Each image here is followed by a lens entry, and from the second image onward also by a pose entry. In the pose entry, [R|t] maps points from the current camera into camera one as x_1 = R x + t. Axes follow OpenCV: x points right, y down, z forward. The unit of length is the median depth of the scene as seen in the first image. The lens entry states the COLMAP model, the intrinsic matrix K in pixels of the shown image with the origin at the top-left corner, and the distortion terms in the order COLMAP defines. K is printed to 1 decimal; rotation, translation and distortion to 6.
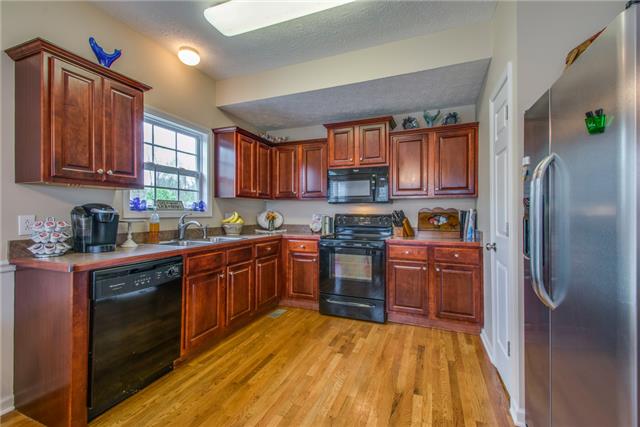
lens RADIAL K [[284.9, 0, 291.4], [0, 284.9, 210.5], [0, 0, 1]] dist [-0.004389, -0.002735]
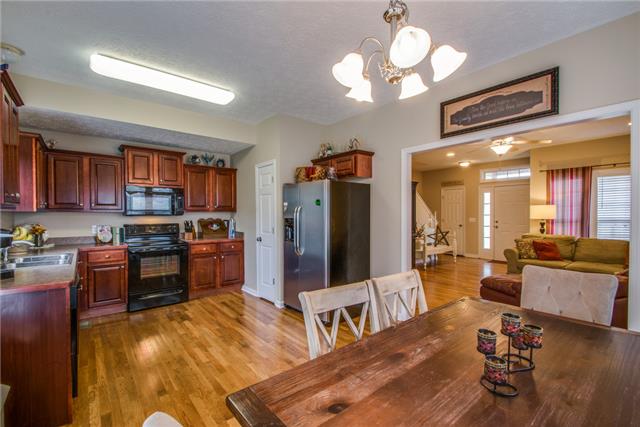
lens RADIAL K [[284.9, 0, 309.0], [0, 284.9, 218.2], [0, 0, 1]] dist [-0.004389, -0.002735]
pose [[0.490898, -0.020929, 0.870966, -0.558708], [0.003728, 0.999753, 0.021922, -0.042361], [-0.871209, -0.007515, 0.490854, -0.201346]]
